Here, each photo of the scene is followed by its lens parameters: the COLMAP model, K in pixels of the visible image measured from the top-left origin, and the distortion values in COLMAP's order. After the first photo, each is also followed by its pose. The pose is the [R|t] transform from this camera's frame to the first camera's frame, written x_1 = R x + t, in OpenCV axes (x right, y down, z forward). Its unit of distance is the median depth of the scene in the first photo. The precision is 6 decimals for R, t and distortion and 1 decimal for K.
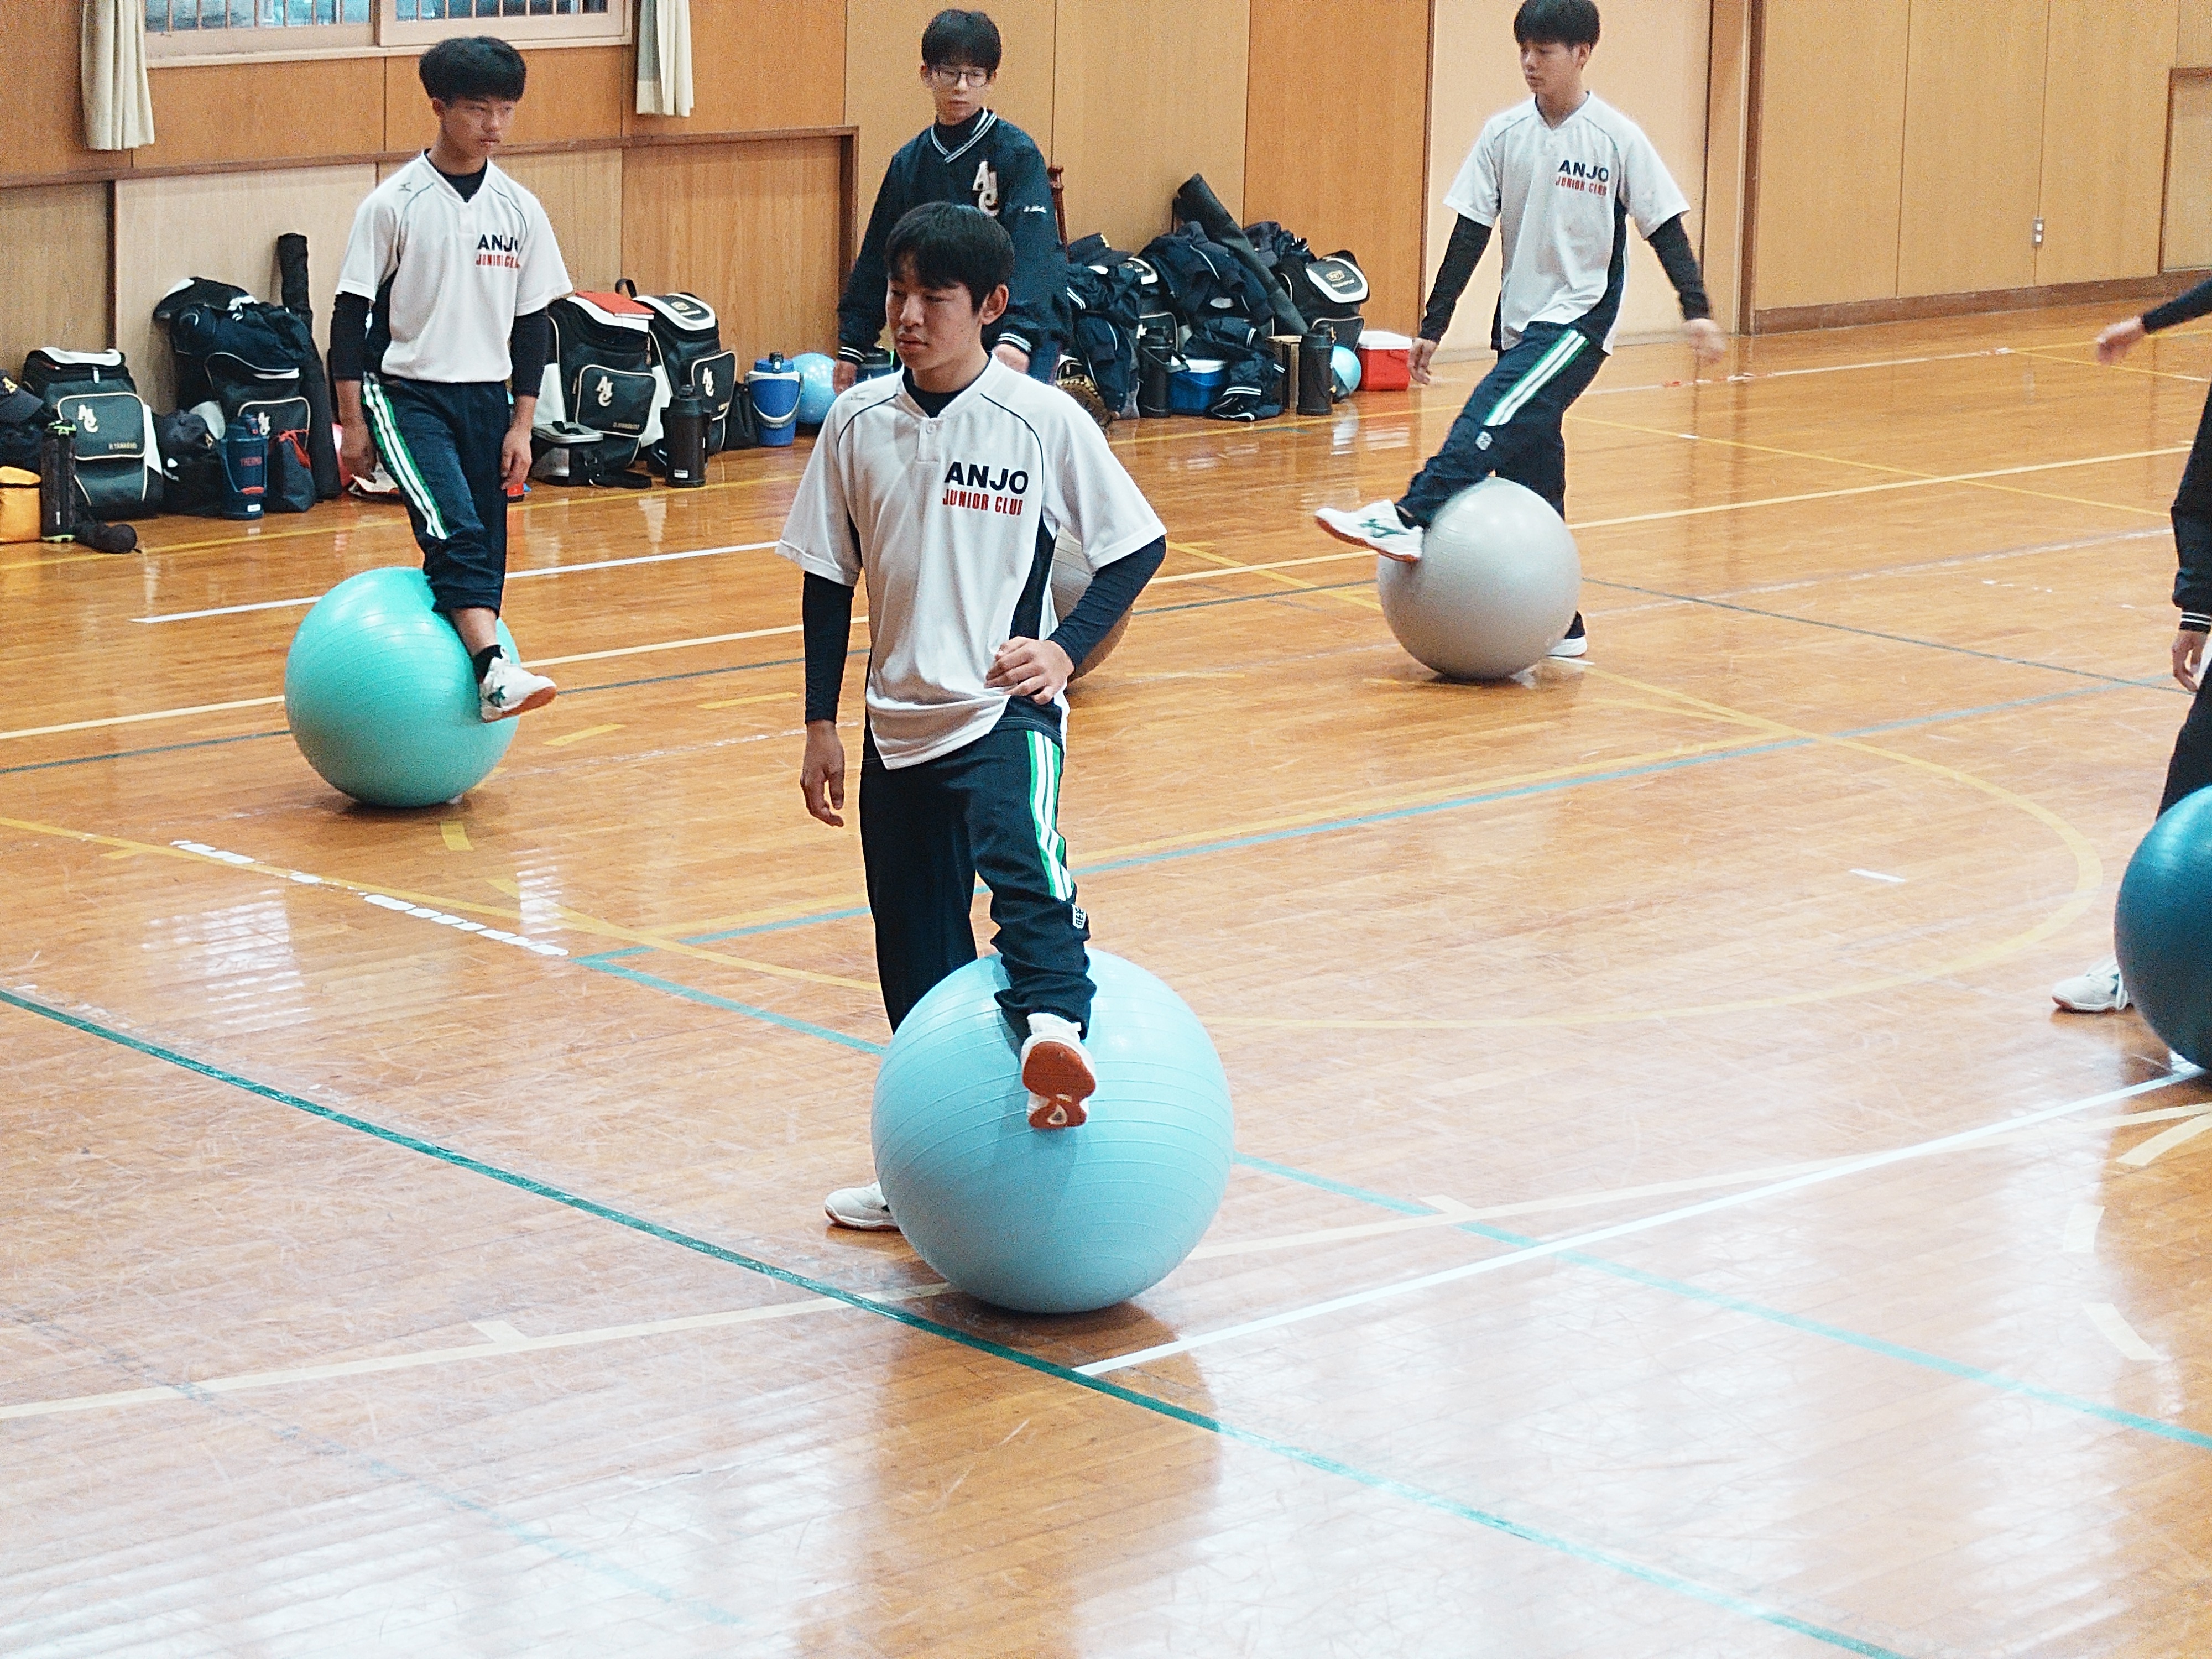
lens RADIAL K [[5475.4, 0, 1103.3], [0, 5475.4, 829.8], [0, 0, 1]] dist [-0.331252, 0.000000]
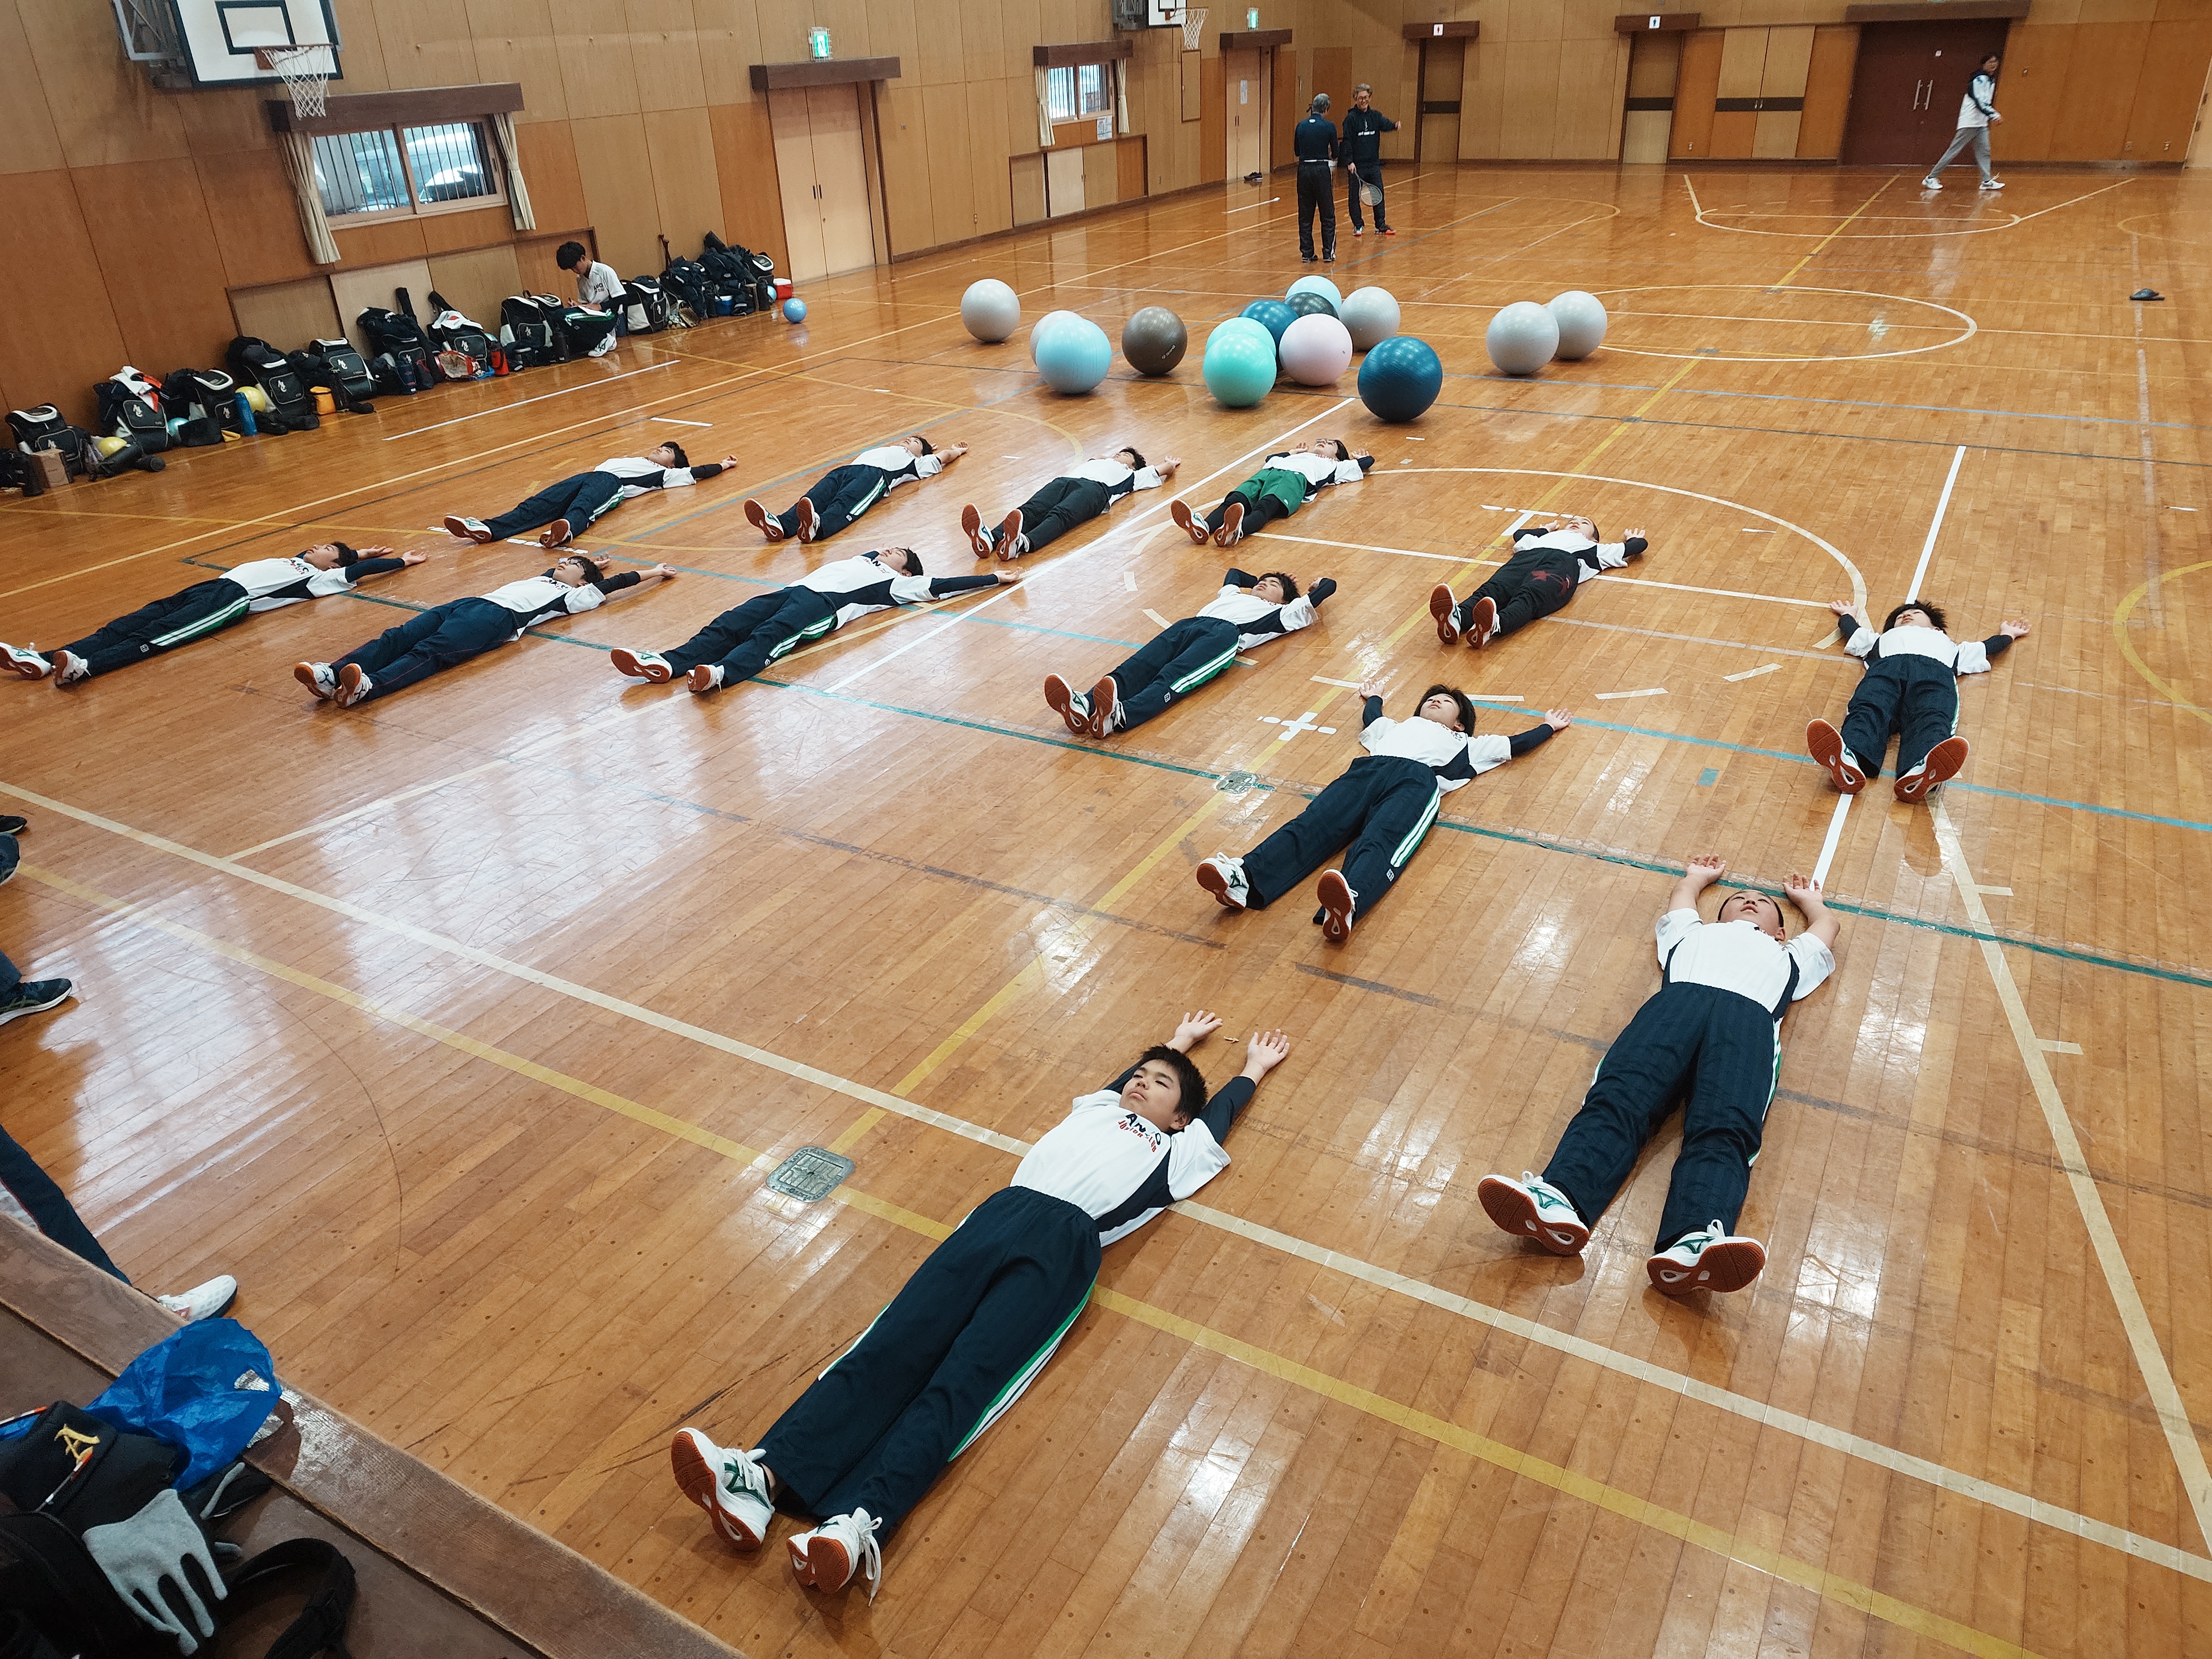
lens RADIAL K [[1538.7, 0, 1111.5], [0, 1538.7, 817.5], [0, 0, 1]] dist [-0.007405, -0.006253]
pose [[0.956114, -0.188447, 0.224350, -0.039833], [0.123283, 0.953387, 0.275418, -0.031398], [-0.265794, -0.235672, 0.934779, 0.123325]]
